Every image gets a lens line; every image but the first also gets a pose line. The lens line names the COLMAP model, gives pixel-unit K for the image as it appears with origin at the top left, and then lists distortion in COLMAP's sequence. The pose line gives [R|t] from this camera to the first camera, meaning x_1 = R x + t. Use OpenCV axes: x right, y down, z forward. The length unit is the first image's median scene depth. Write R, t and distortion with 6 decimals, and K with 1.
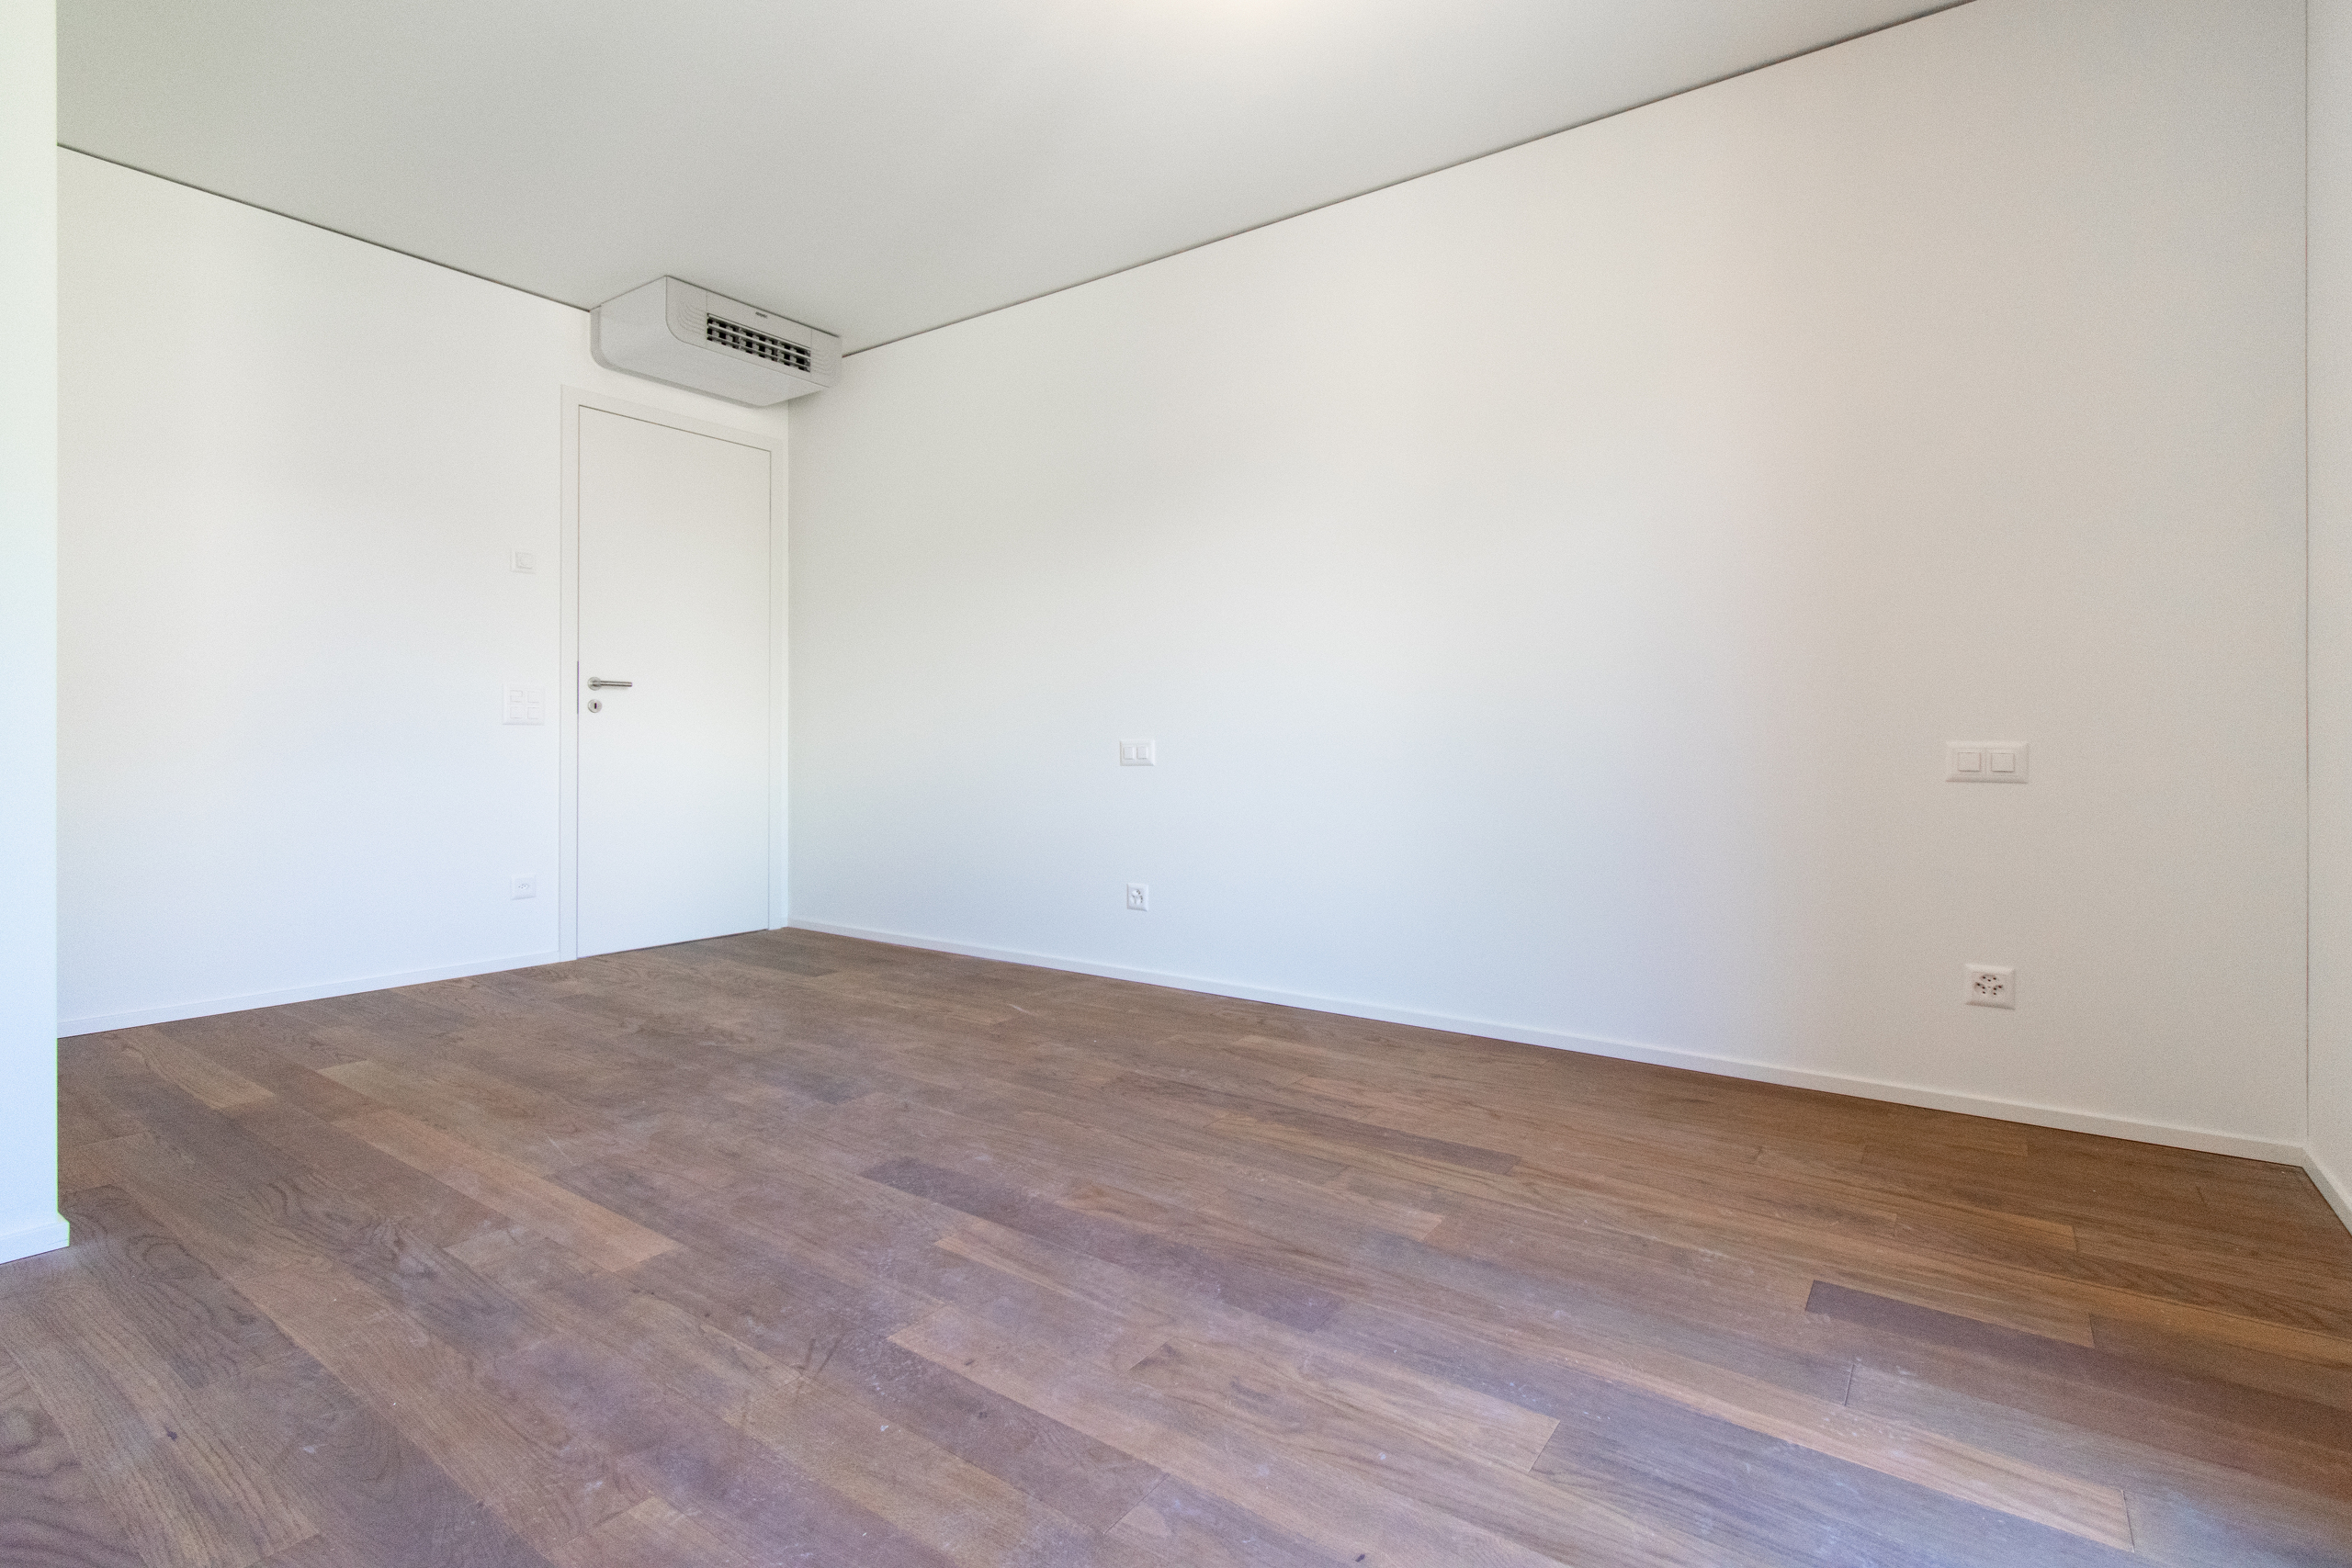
lens RADIAL K [[1096.7, 0, 1186.1], [0, 1096.7, 783.7], [0, 0, 1]] dist [-0.001655, -0.000896]
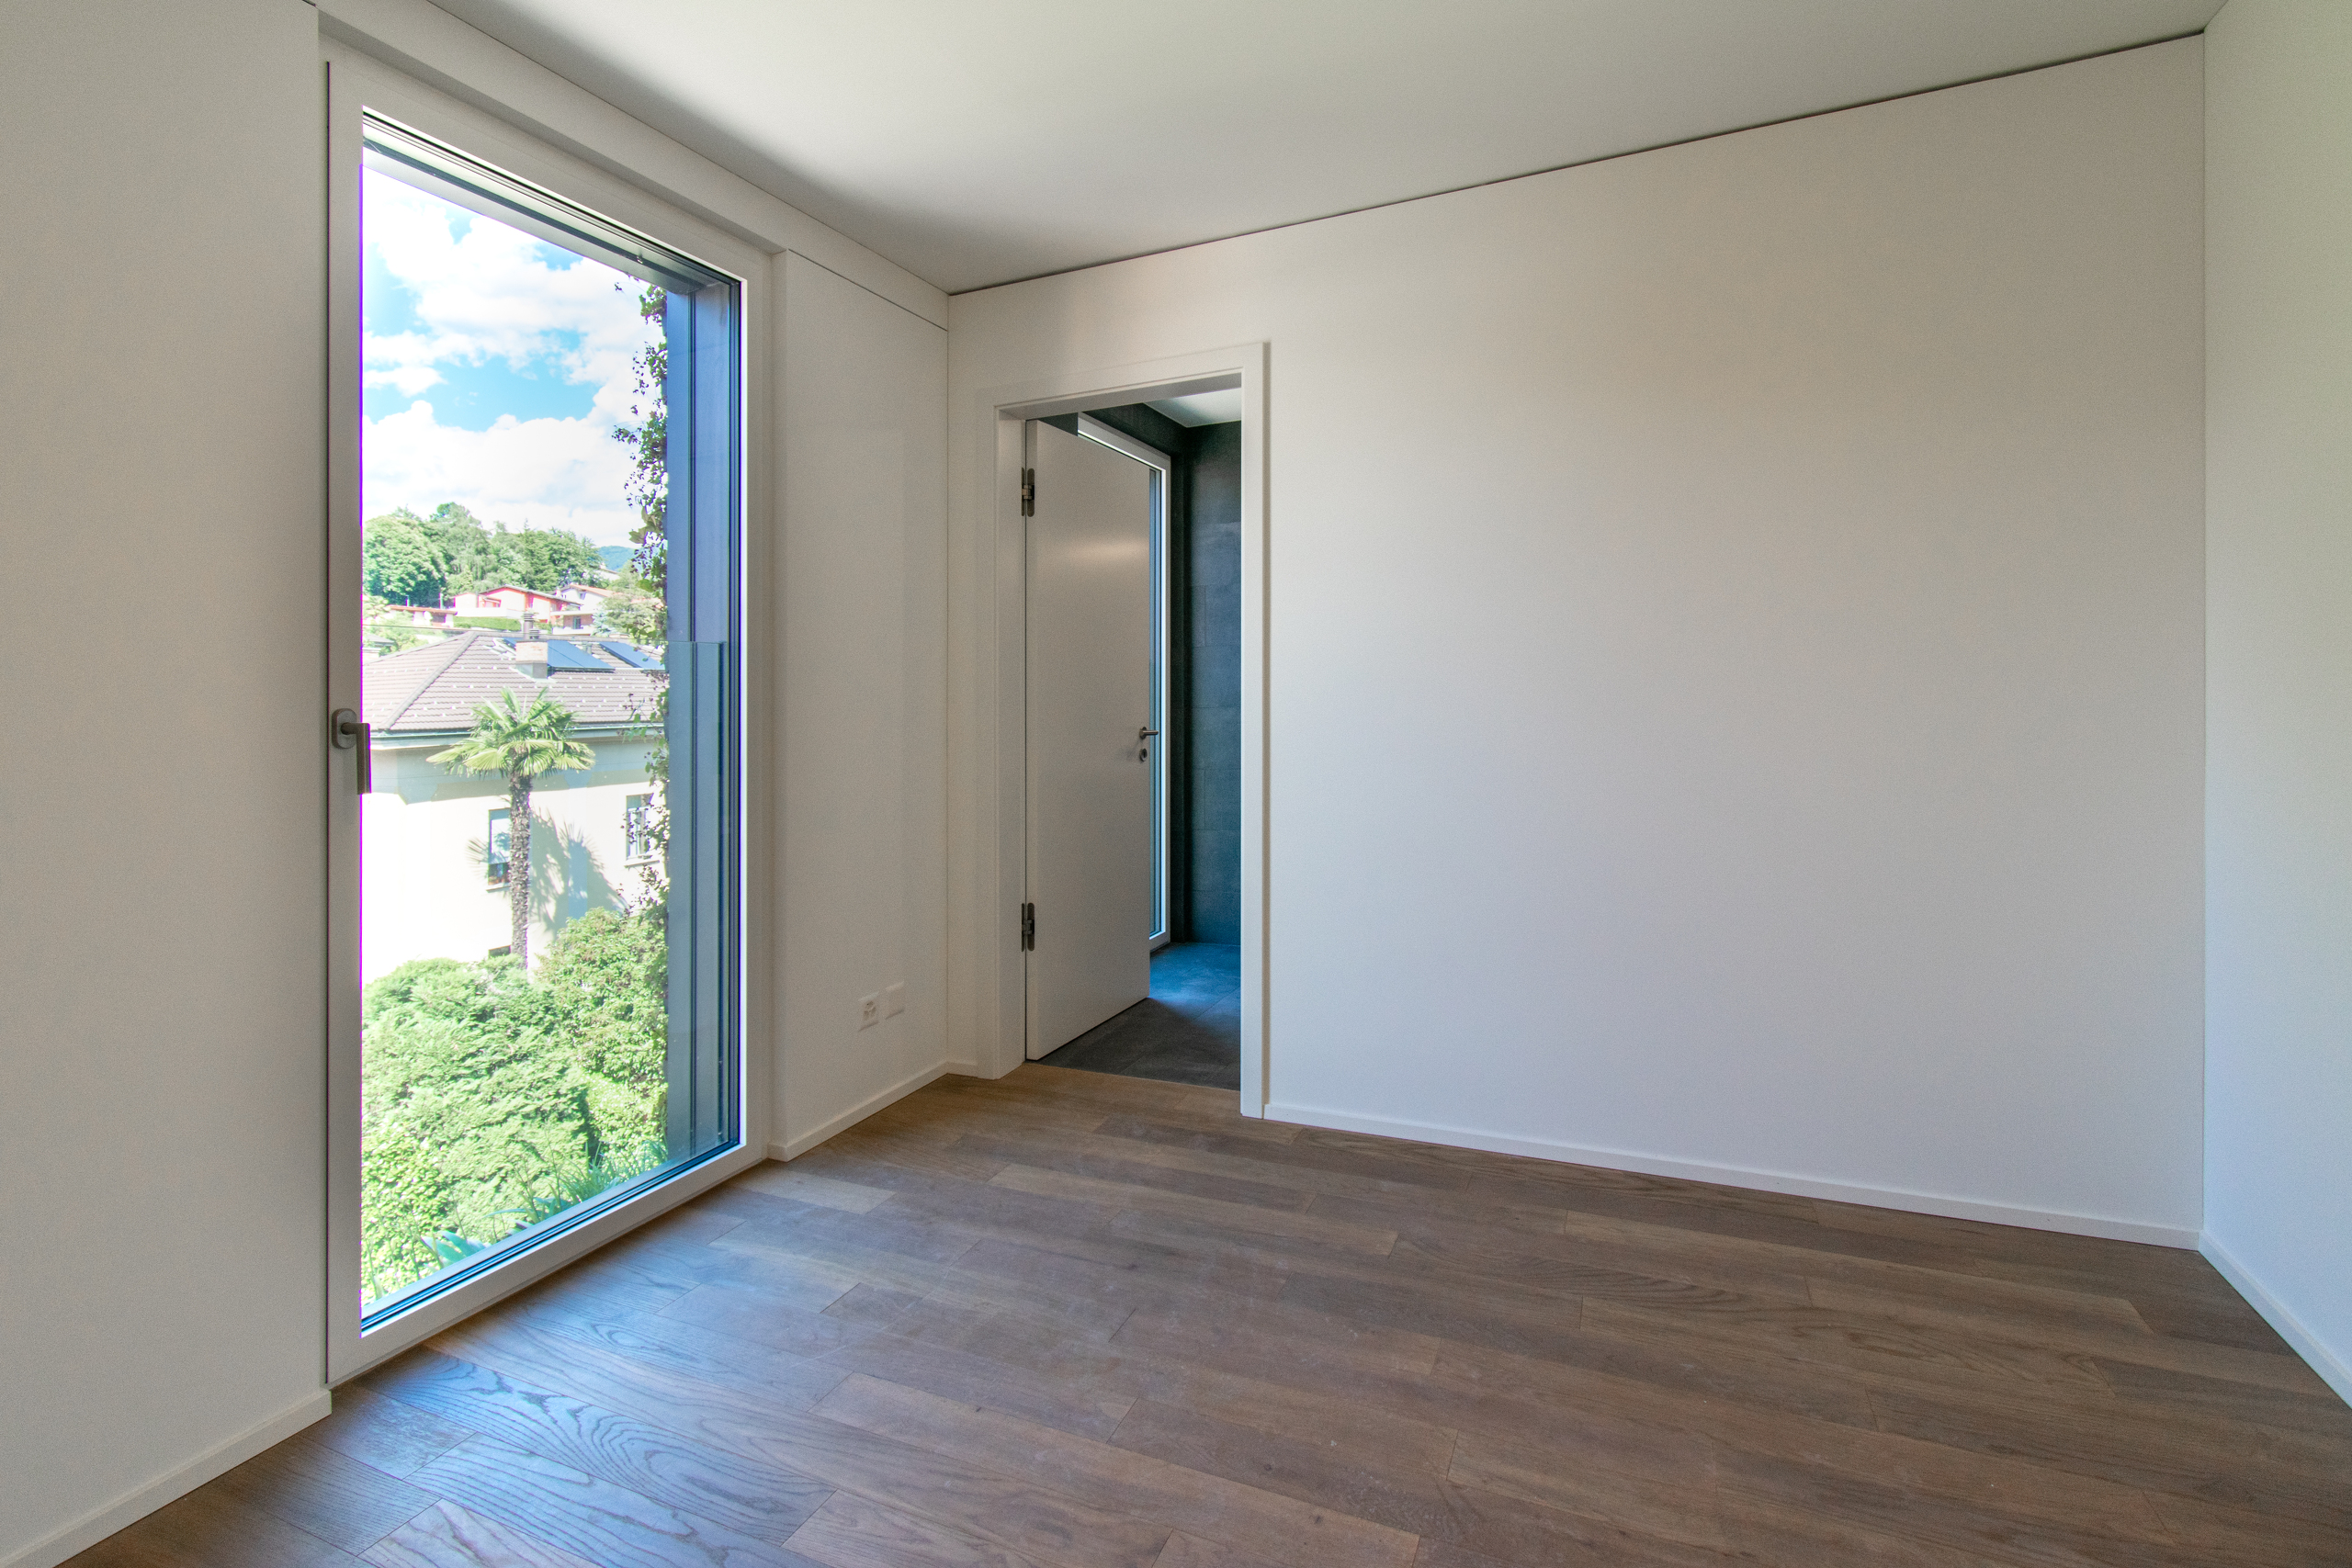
lens RADIAL K [[1086.3, 0, 1172.5], [0, 1086.3, 667.9], [0, 0, 1]] dist [0.000150, -0.000285]
pose [[-0.979537, 0.015544, -0.200661, 0.144296], [0.014328, 0.999869, 0.007512, -0.319025], [0.200752, 0.004483, -0.979632, 2.063010]]
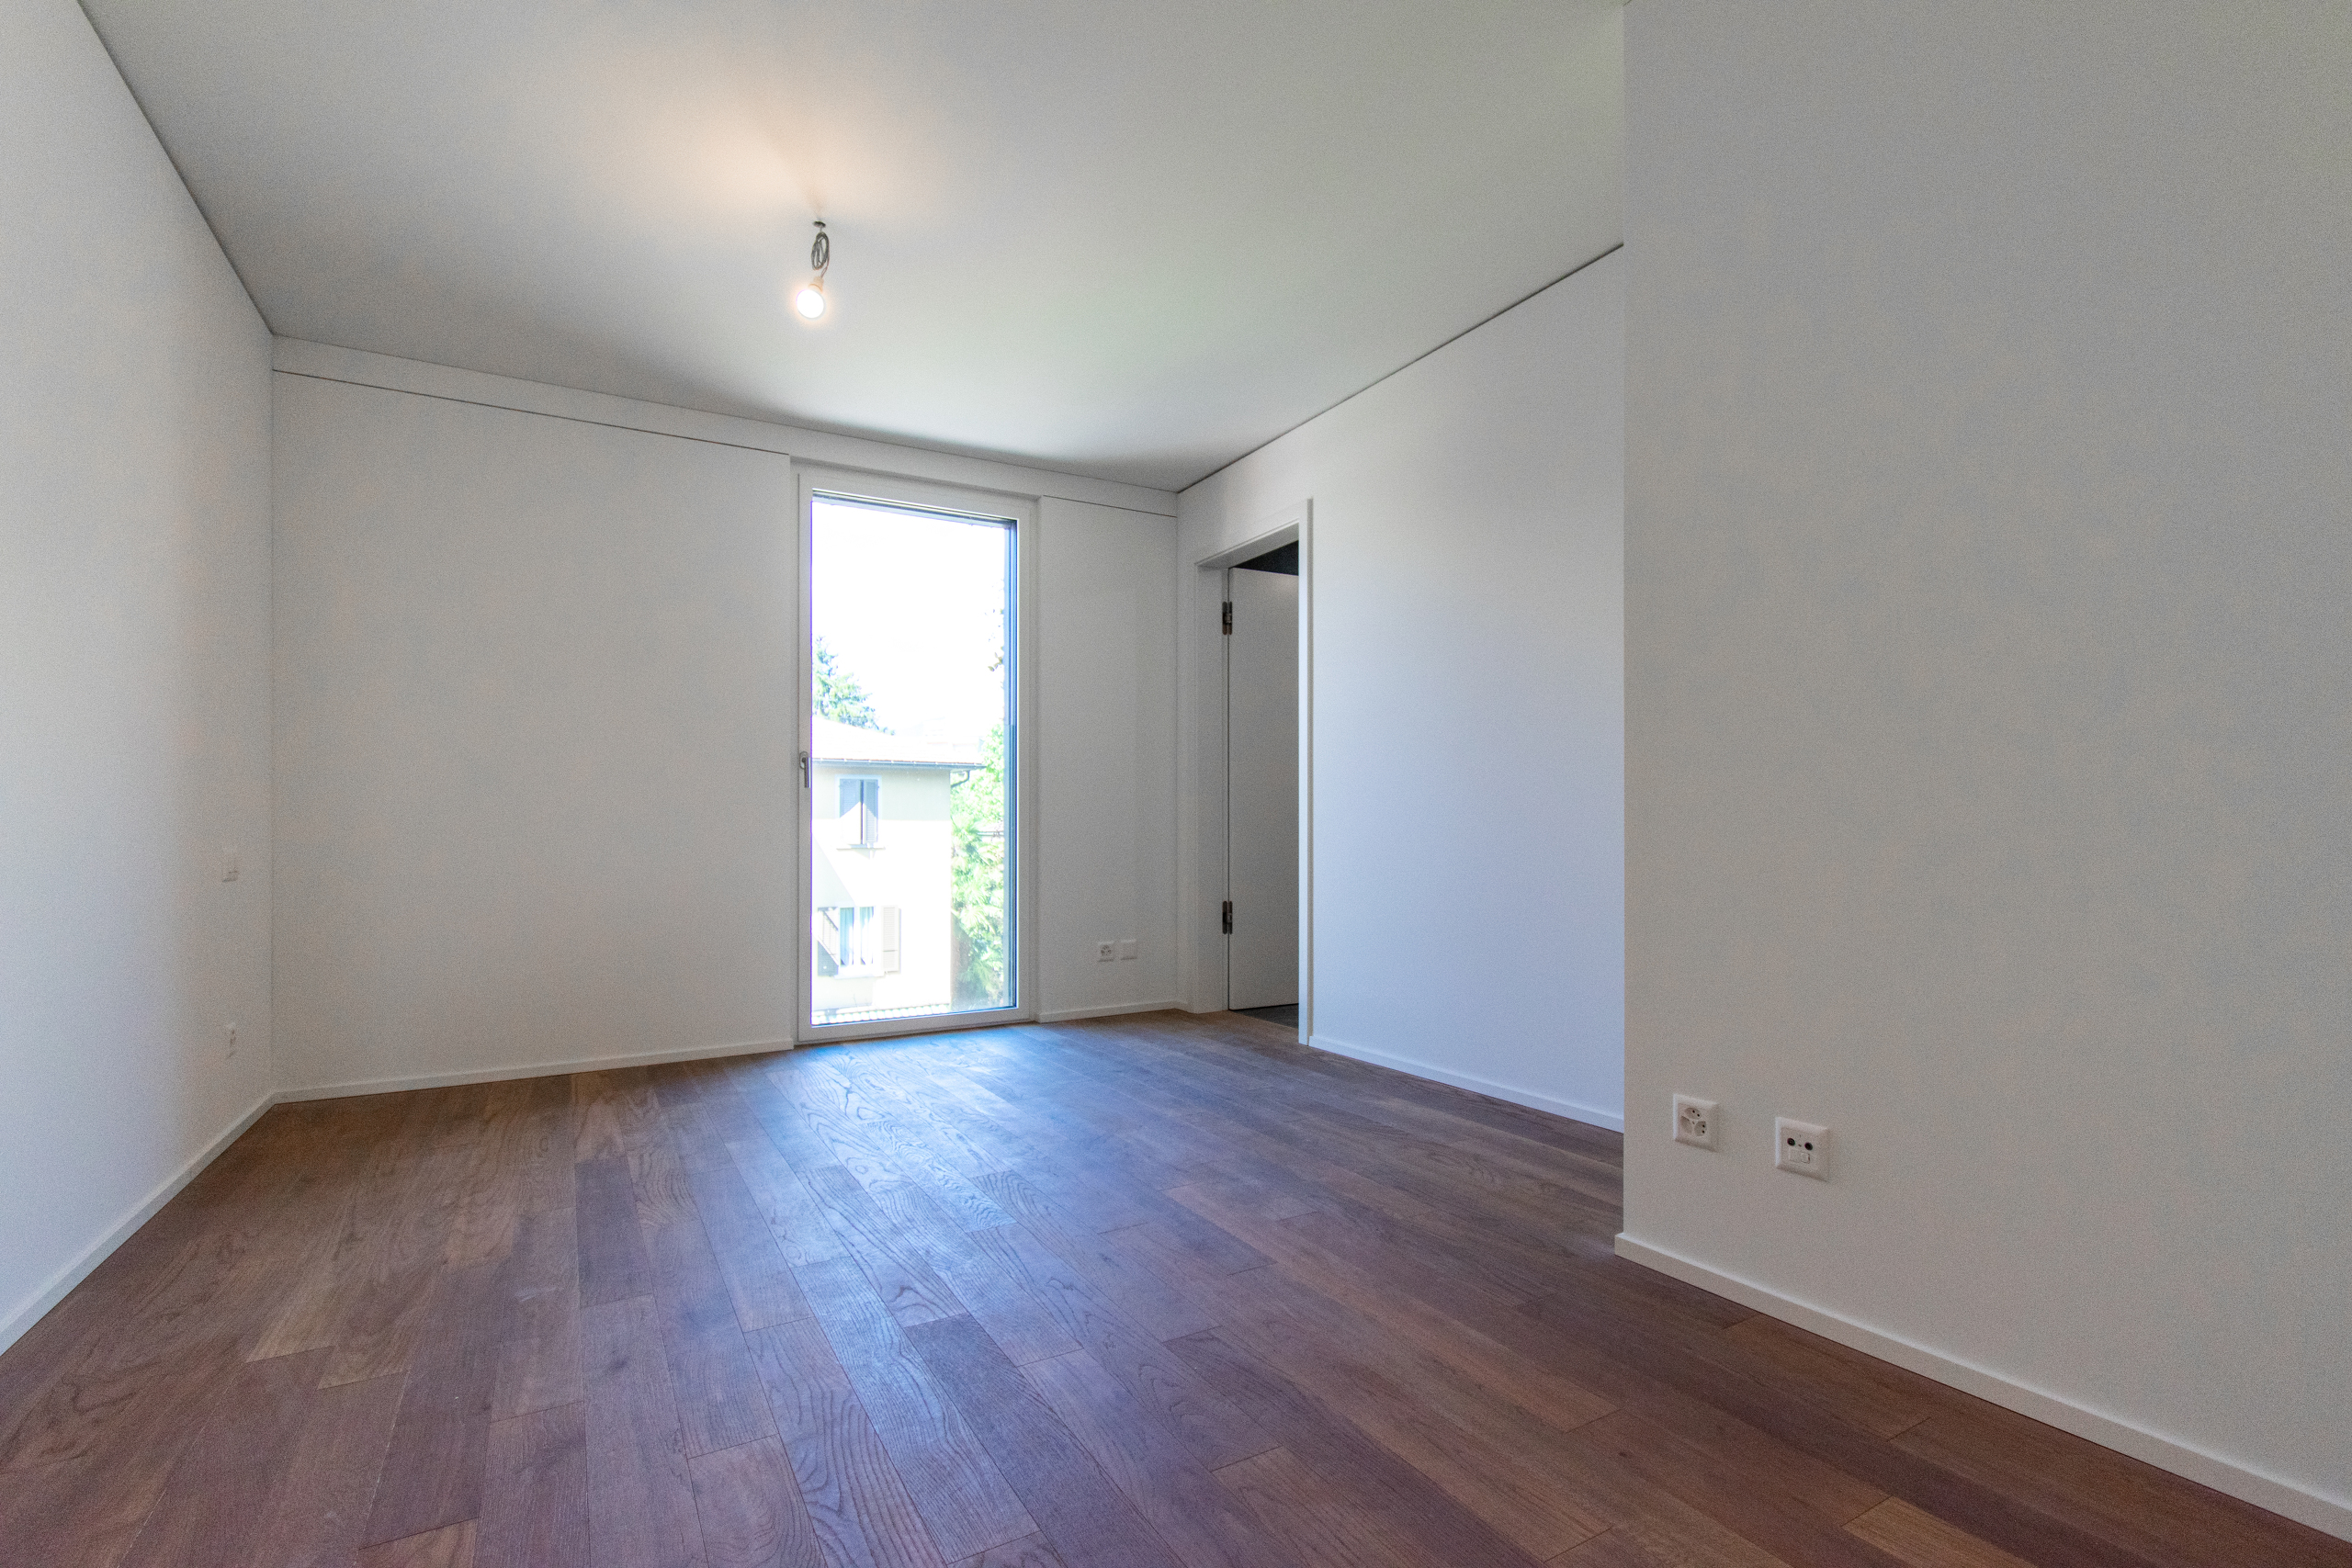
lens RADIAL K [[1096.7, 0, 1186.1], [0, 1096.7, 783.7], [0, 0, 1]] dist [-0.001655, -0.000896]
pose [[-0.907757, 0.025908, 0.418696, -1.410947], [0.023610, 0.999664, -0.010670, -0.123304], [-0.418832, 0.000200, -0.908064, 2.919851]]
